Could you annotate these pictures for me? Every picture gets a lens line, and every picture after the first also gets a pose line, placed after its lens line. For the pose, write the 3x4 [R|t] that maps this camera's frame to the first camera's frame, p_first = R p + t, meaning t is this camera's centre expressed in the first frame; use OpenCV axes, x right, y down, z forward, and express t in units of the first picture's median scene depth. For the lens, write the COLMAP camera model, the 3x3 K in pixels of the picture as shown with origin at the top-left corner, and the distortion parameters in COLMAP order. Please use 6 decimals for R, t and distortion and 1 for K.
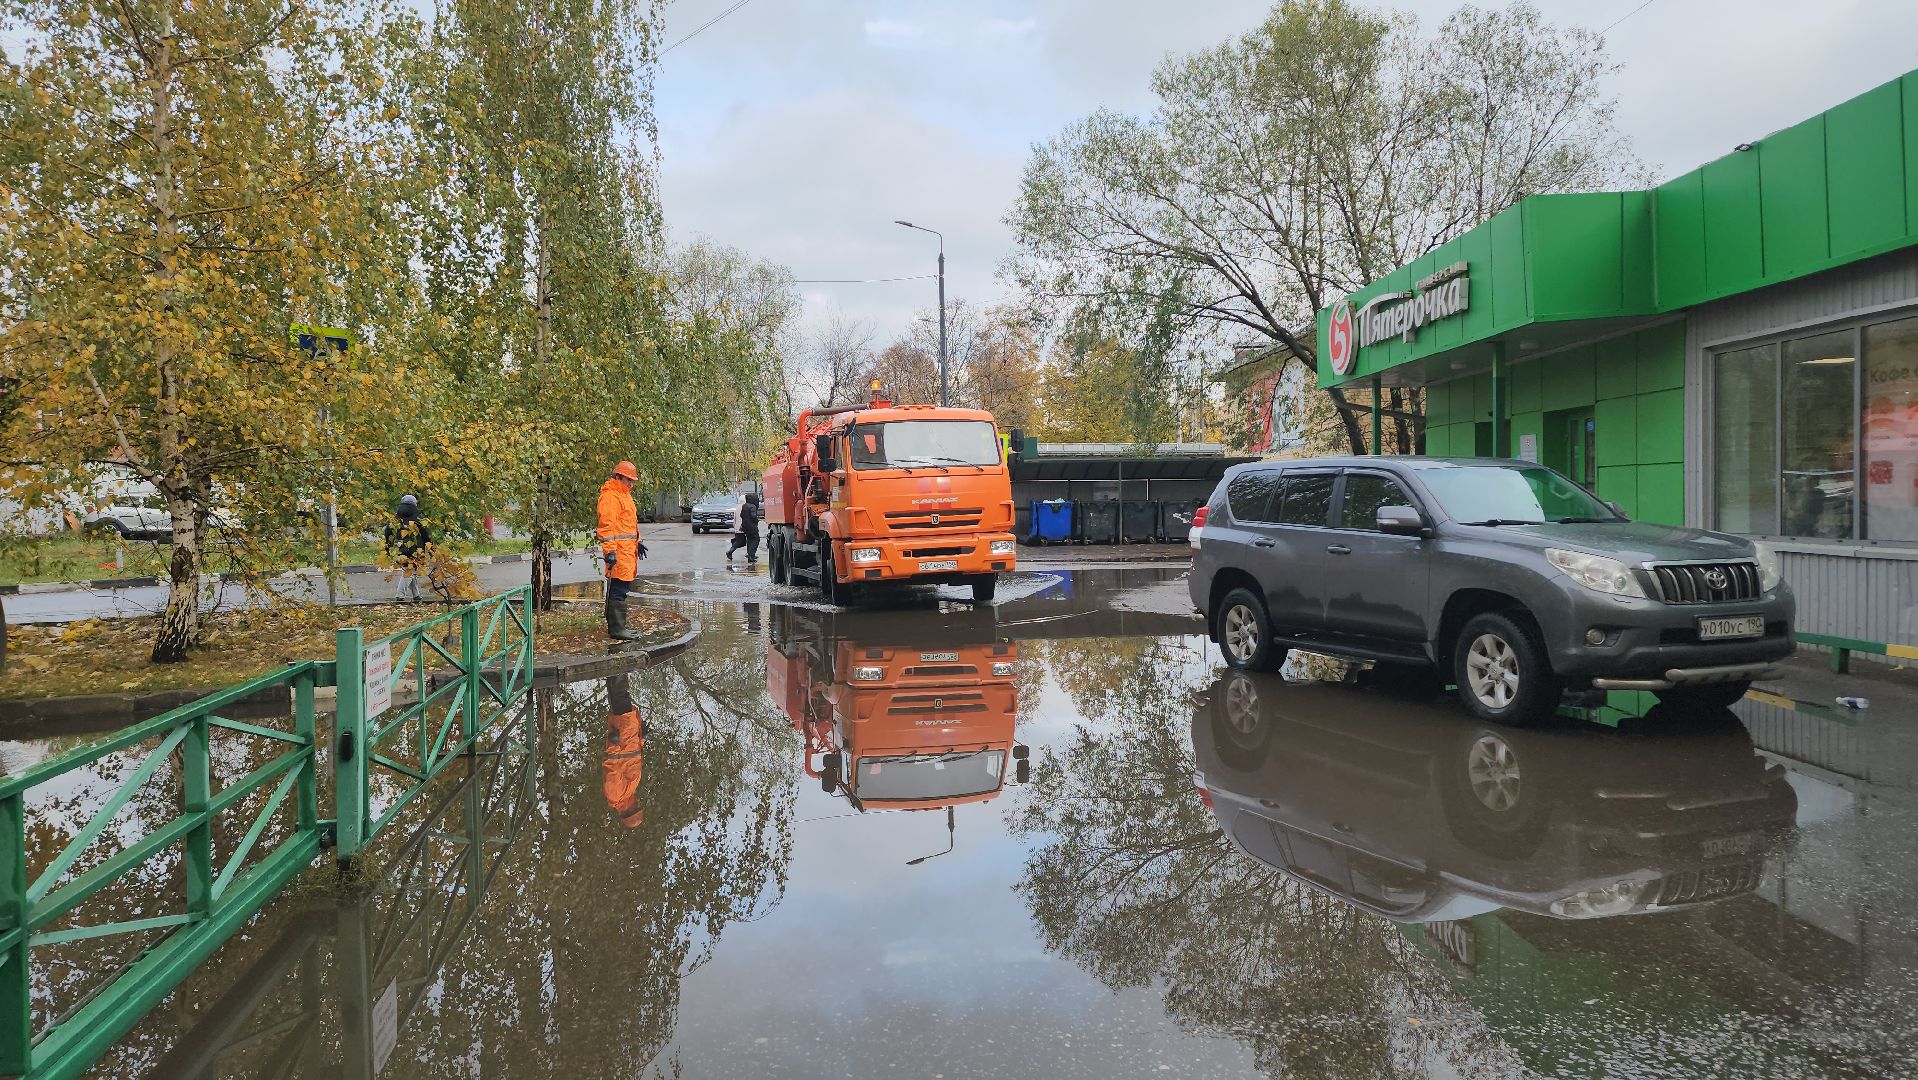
lens RADIAL K [[1254.0, 0, 977.8], [0, 1254.0, 531.6], [0, 0, 1]] dist [0.075789, -0.062954]
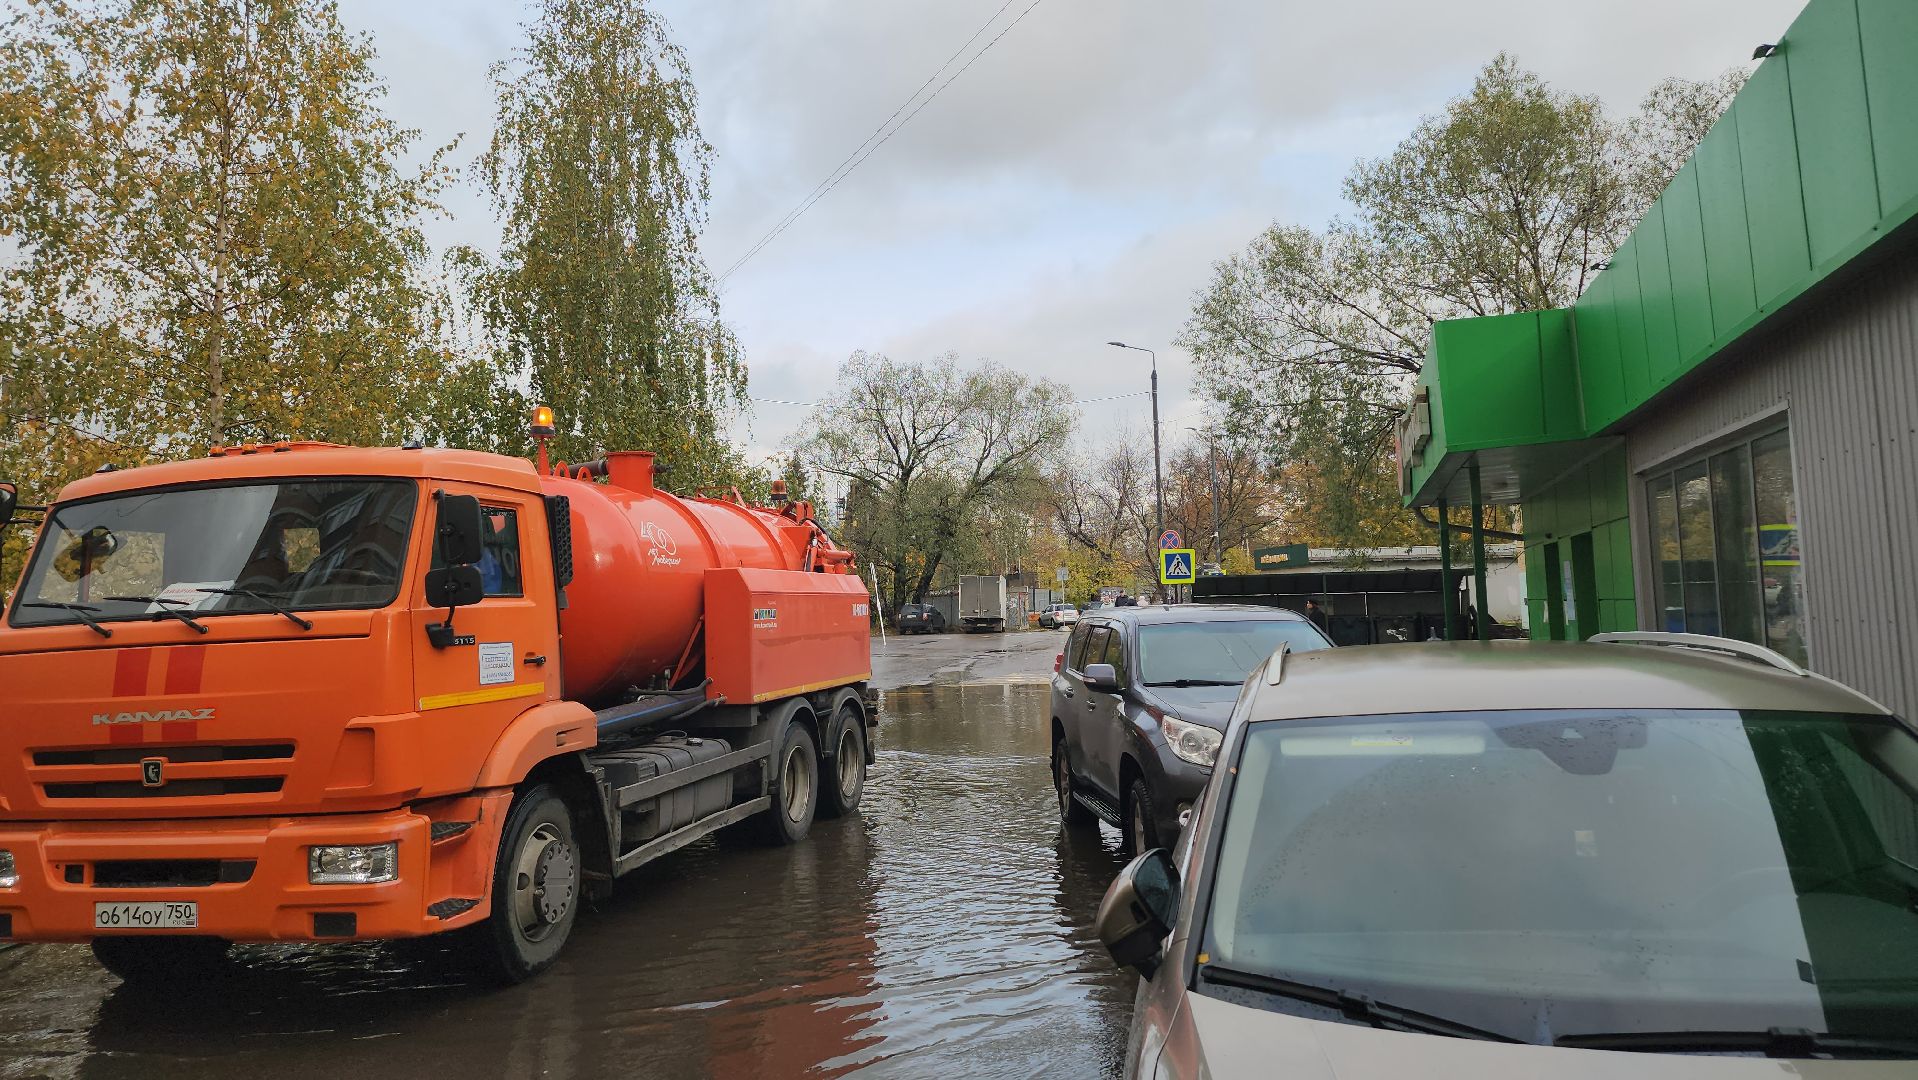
lens RADIAL K [[1254.0, 0, 977.8], [0, 1254.0, 531.6], [0, 0, 1]] dist [0.075789, -0.062954]
pose [[0.962101, -0.028336, -0.271215, 0.130689], [0.005787, 0.996484, -0.083582, -0.010668], [0.272630, 0.078845, 0.958883, 0.002234]]
